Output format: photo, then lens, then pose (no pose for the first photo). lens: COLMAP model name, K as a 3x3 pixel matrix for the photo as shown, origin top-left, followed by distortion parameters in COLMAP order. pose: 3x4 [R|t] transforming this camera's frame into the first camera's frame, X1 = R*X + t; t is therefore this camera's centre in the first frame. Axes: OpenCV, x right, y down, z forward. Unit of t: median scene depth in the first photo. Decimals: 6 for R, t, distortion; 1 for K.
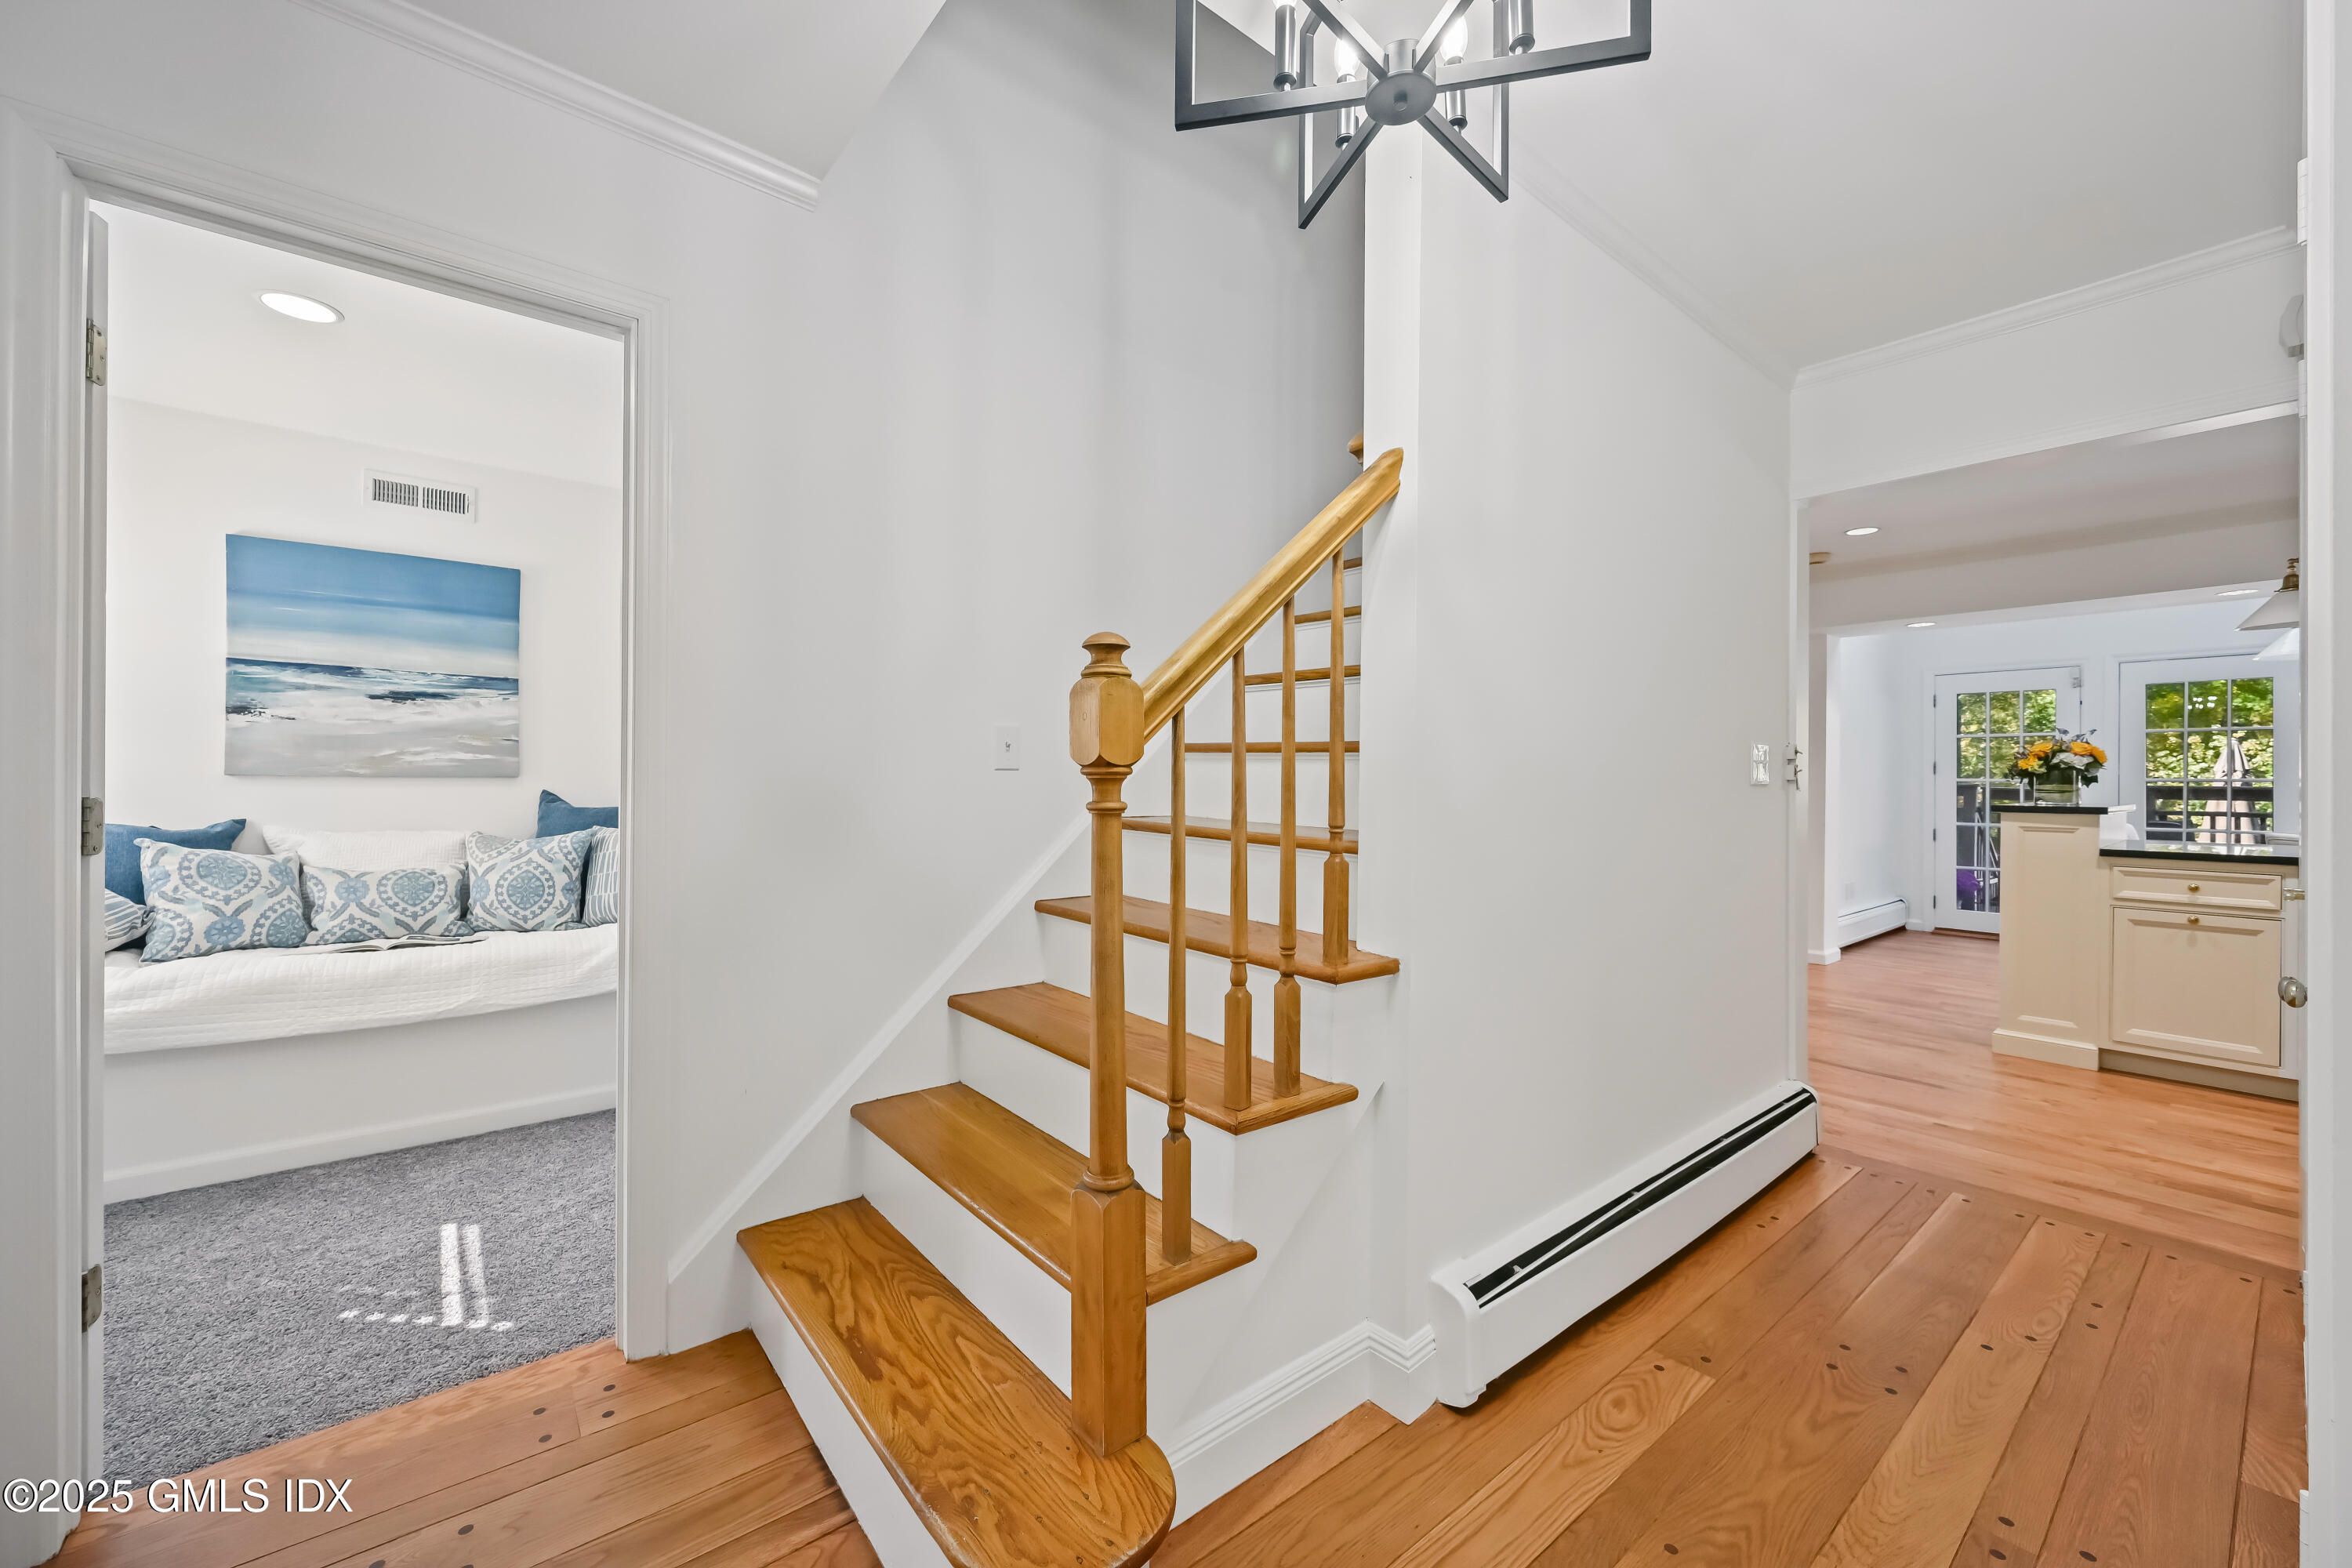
lens RADIAL K [[914.8, 0, 1179.9], [0, 914.8, 782.3], [0, 0, 1]] dist [-0.001132, -0.000649]
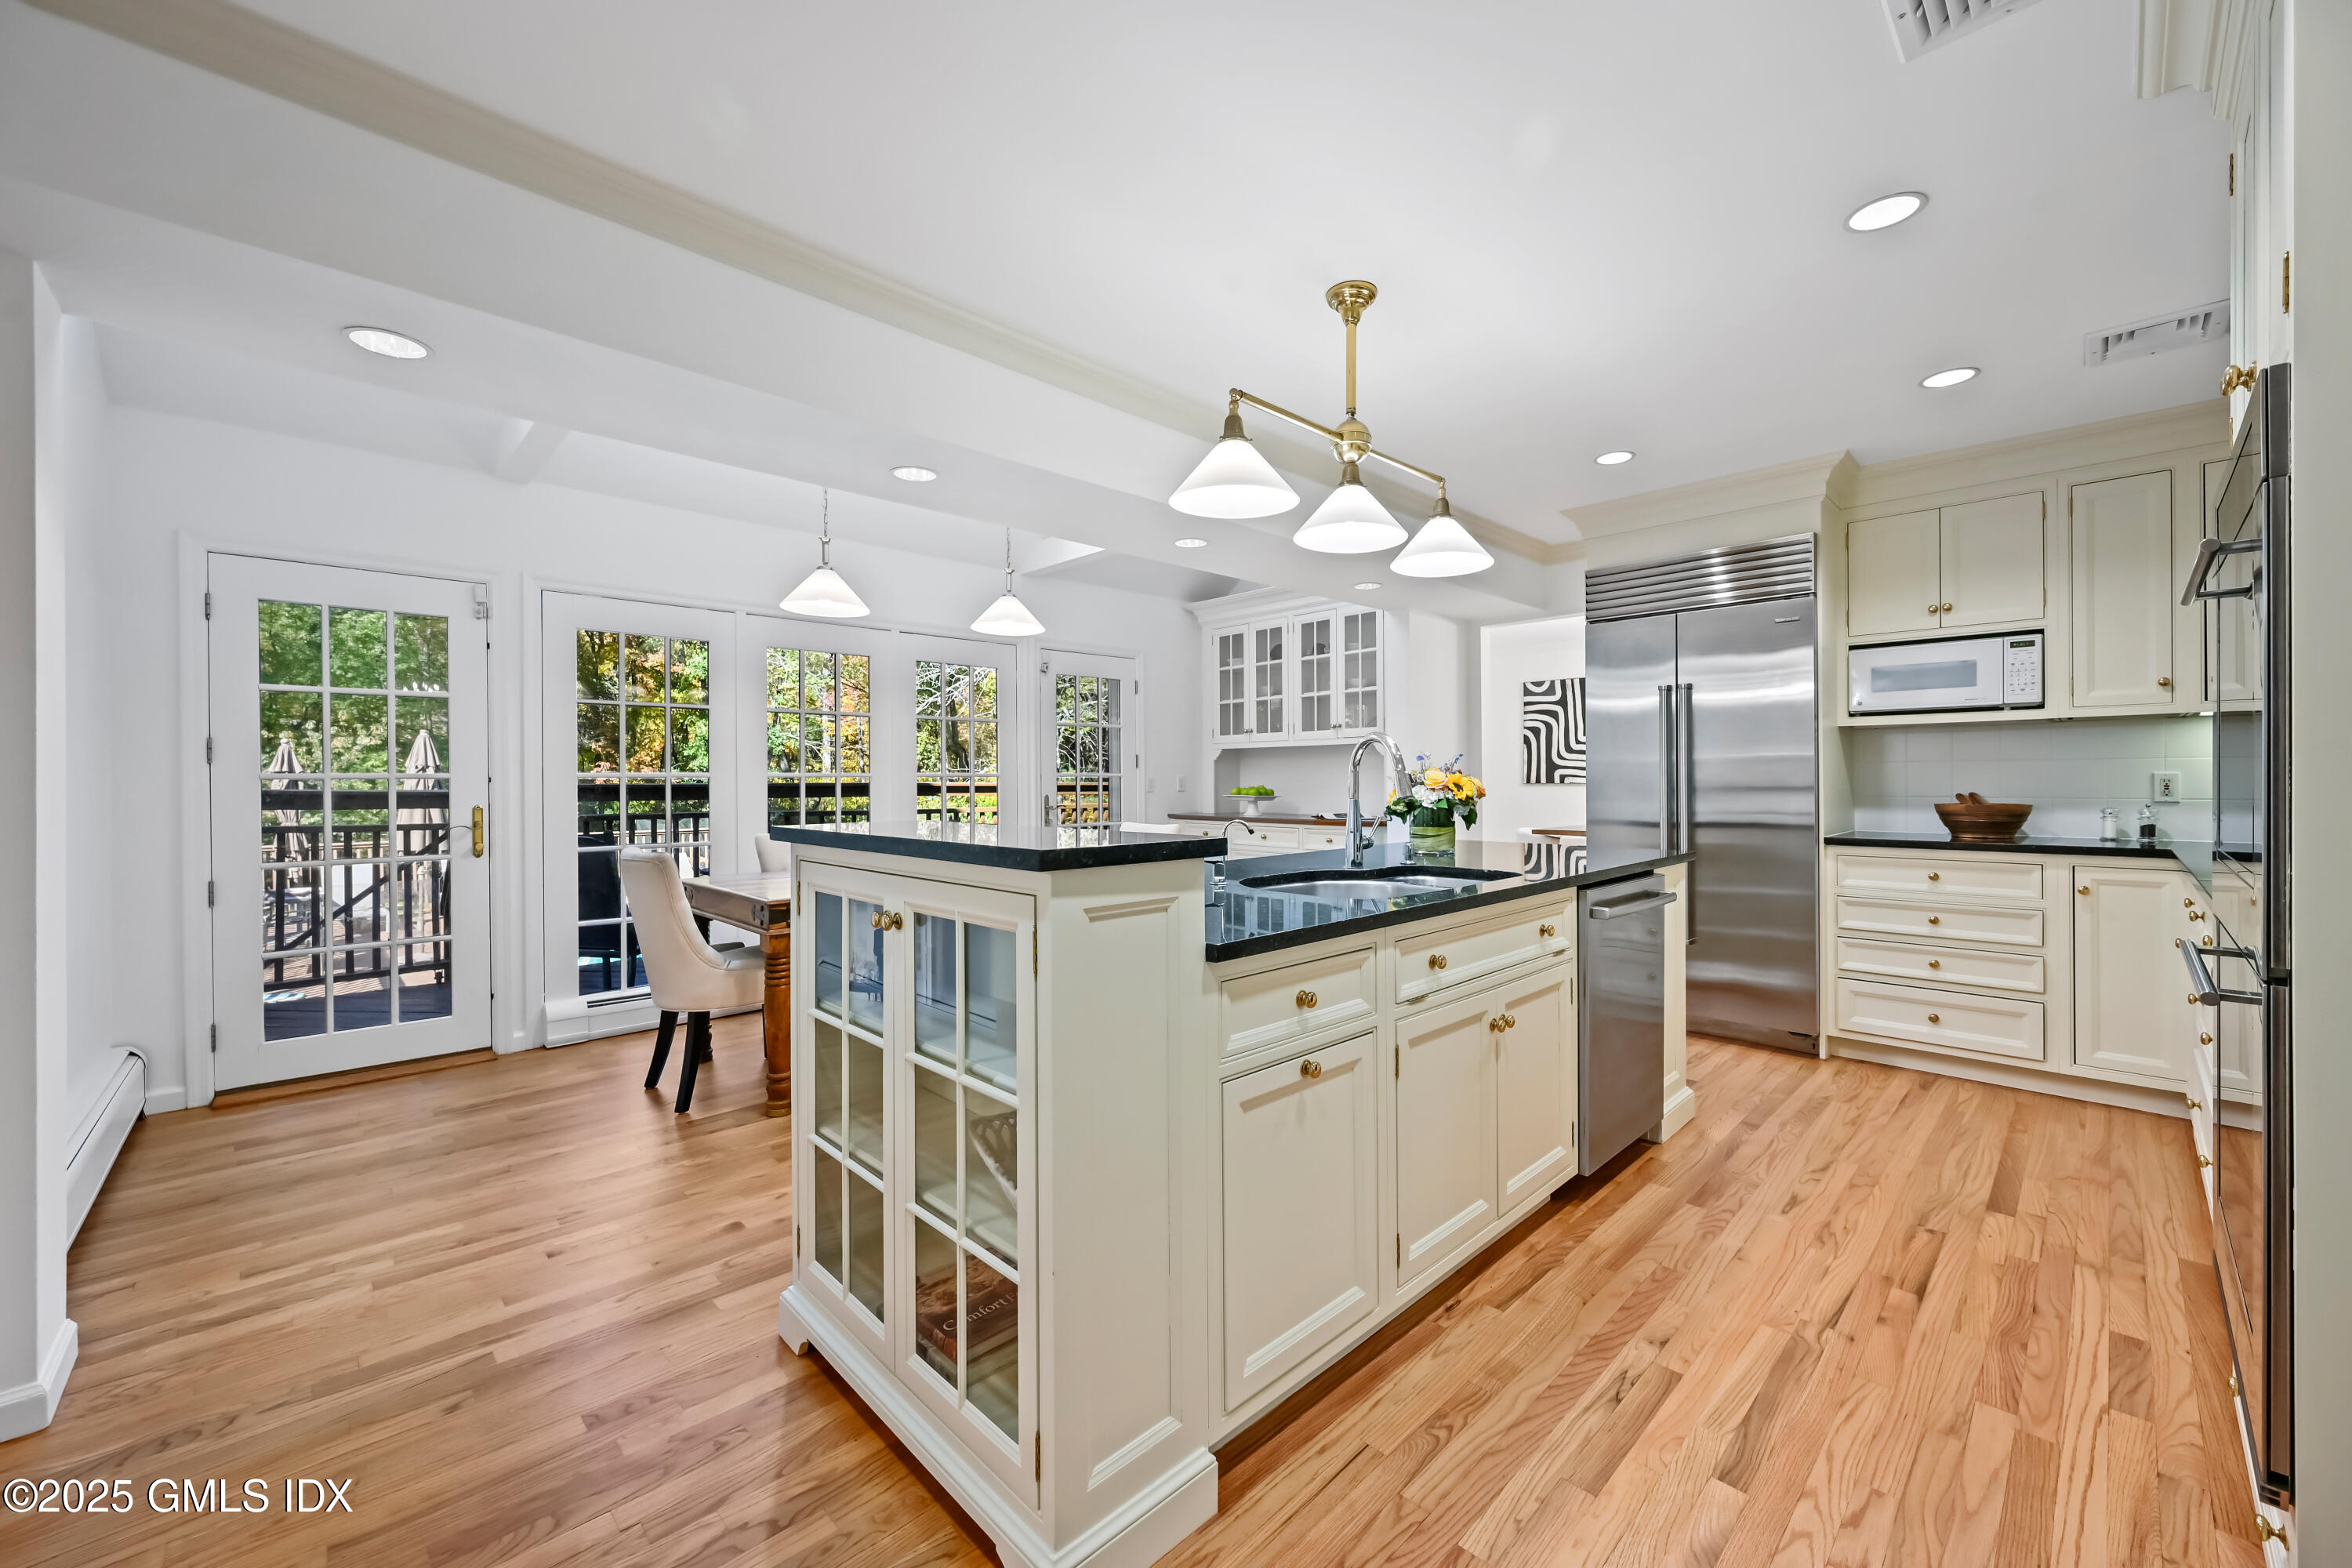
lens RADIAL K [[914.8, 0, 1179.8], [0, 914.8, 781.2], [0, 0, 1]] dist [-0.001132, -0.000649]
pose [[-0.084236, -0.004613, 0.996435, 0.621184], [0.004559, 0.999977, 0.005015, 0.000608], [-0.996435, 0.004965, -0.084213, 1.052997]]
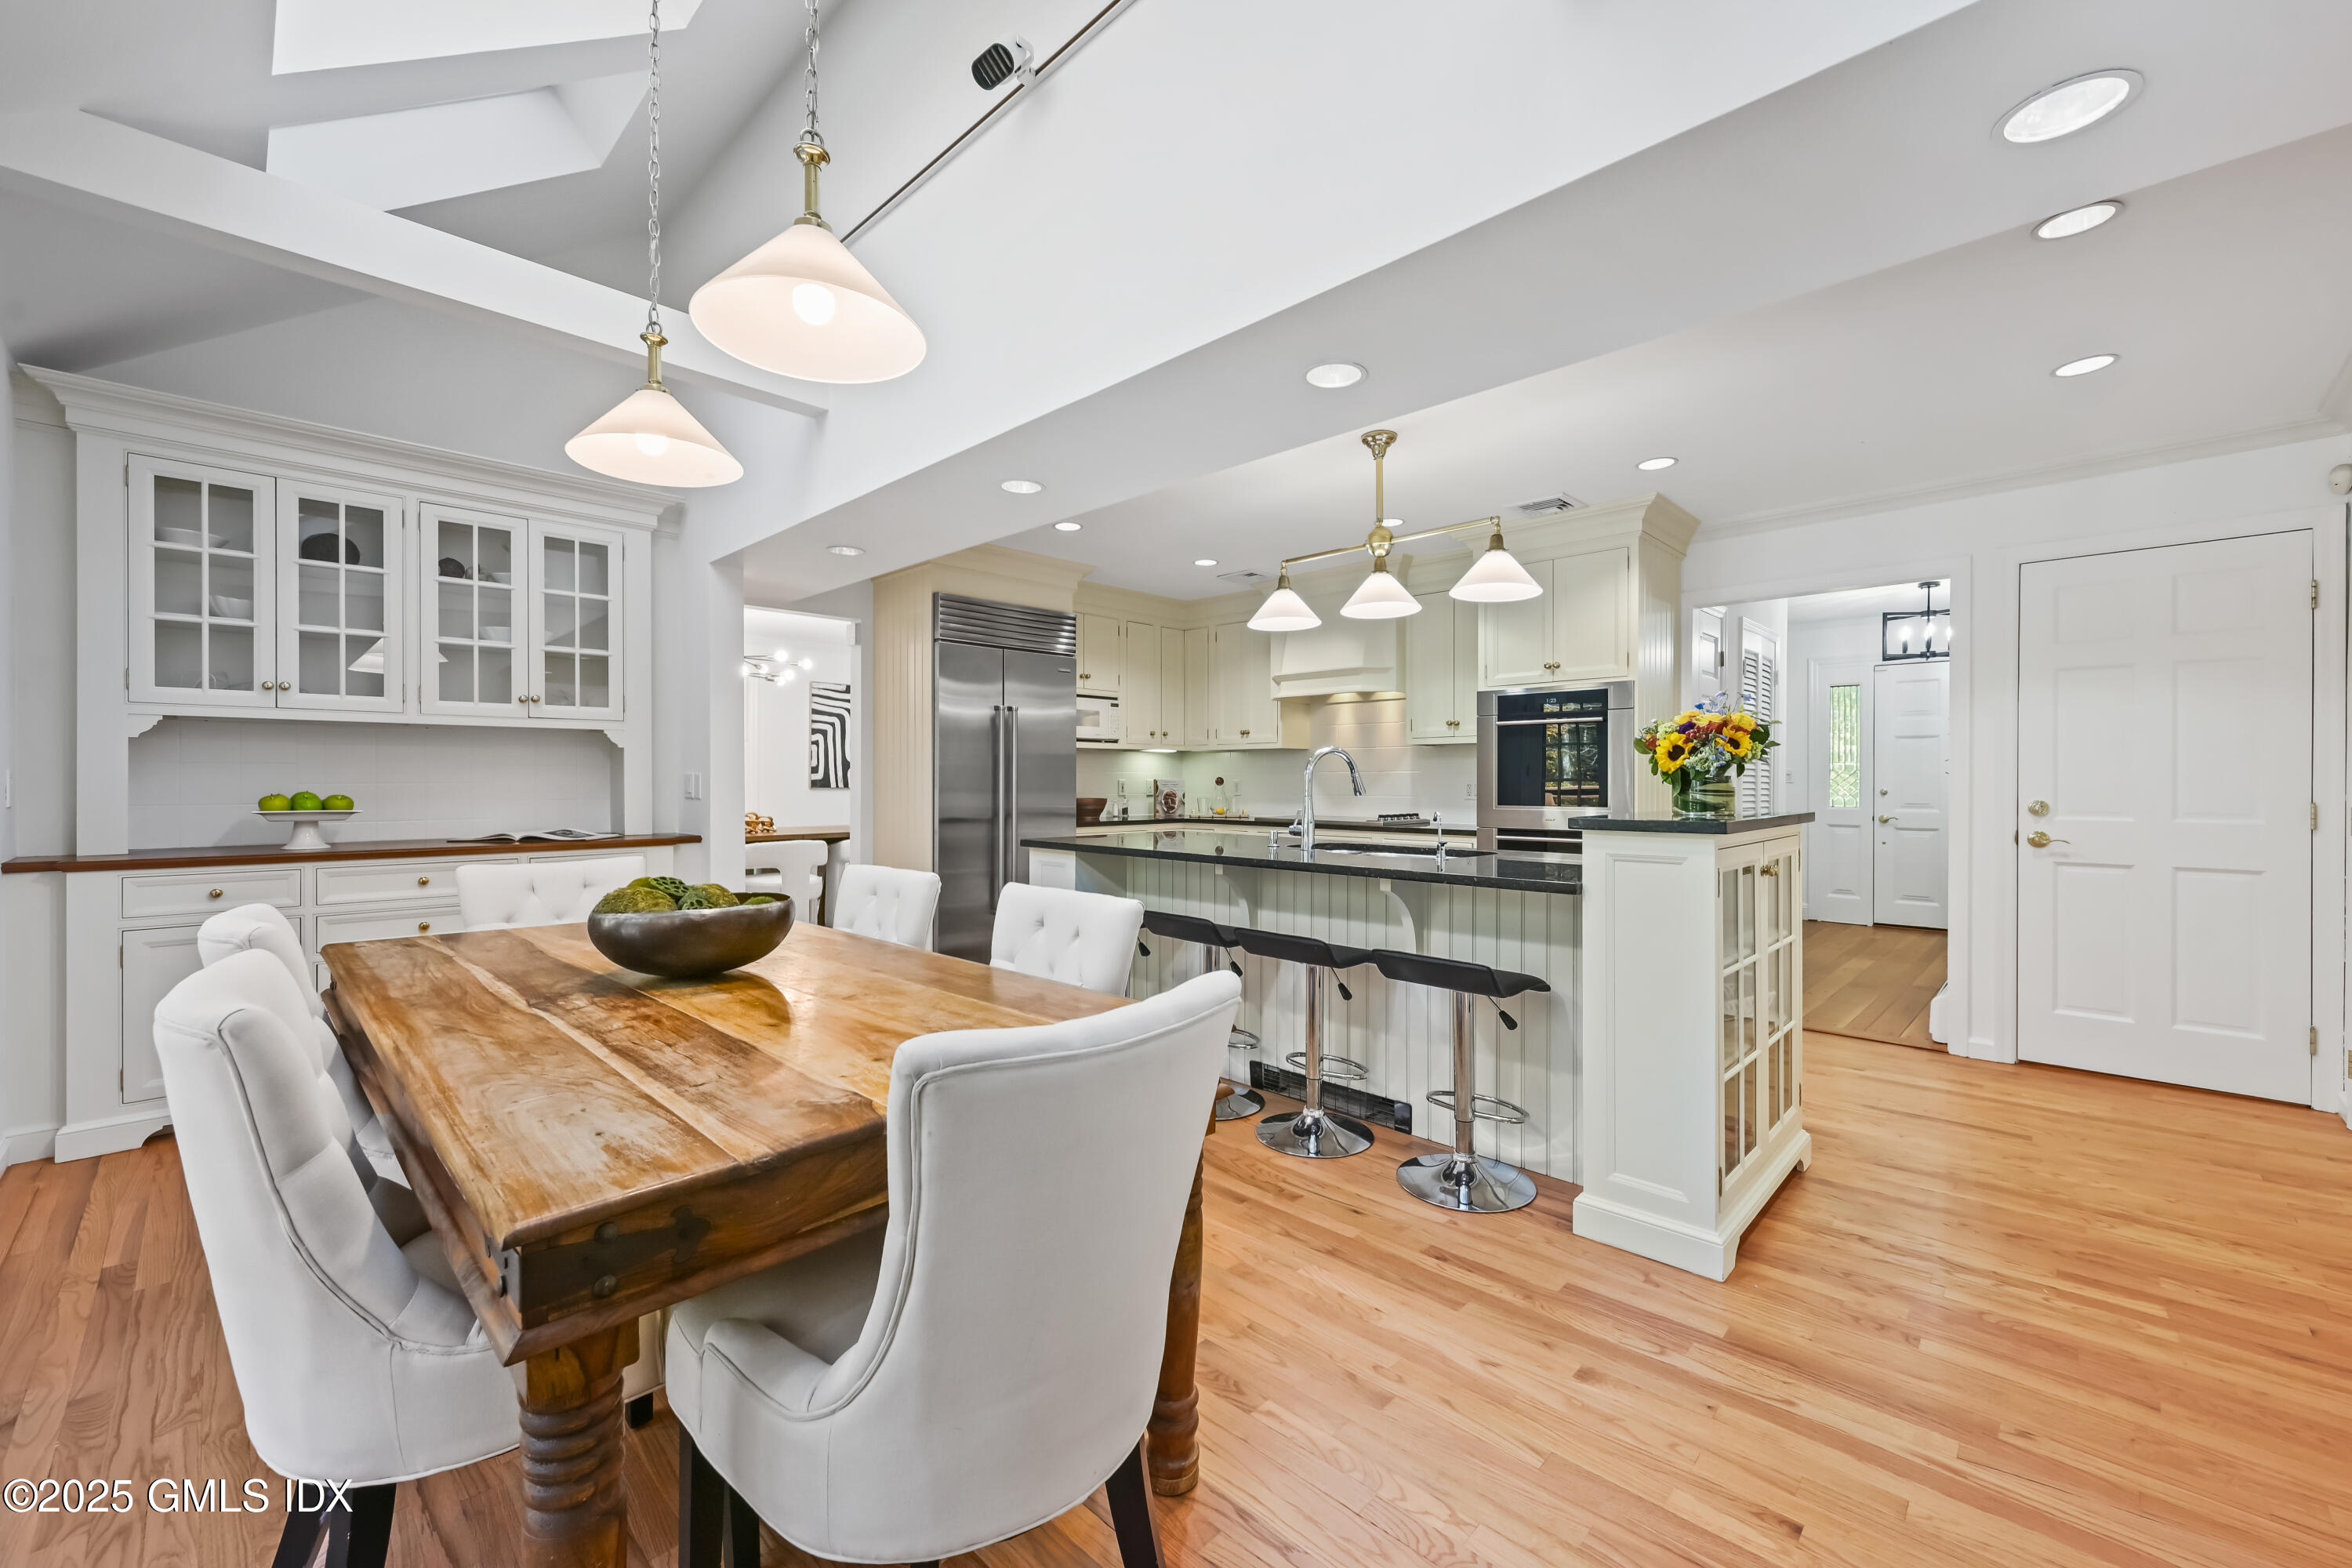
lens RADIAL K [[914.8, 0, 1198.4], [0, 914.8, 781.8], [0, 0, 1]] dist [-0.001132, -0.000649]
pose [[-0.993978, -0.004109, -0.109501, 1.514380], [-0.003895, 0.999990, -0.002165, 0.007559], [0.109509, -0.001725, -0.993984, 1.743808]]
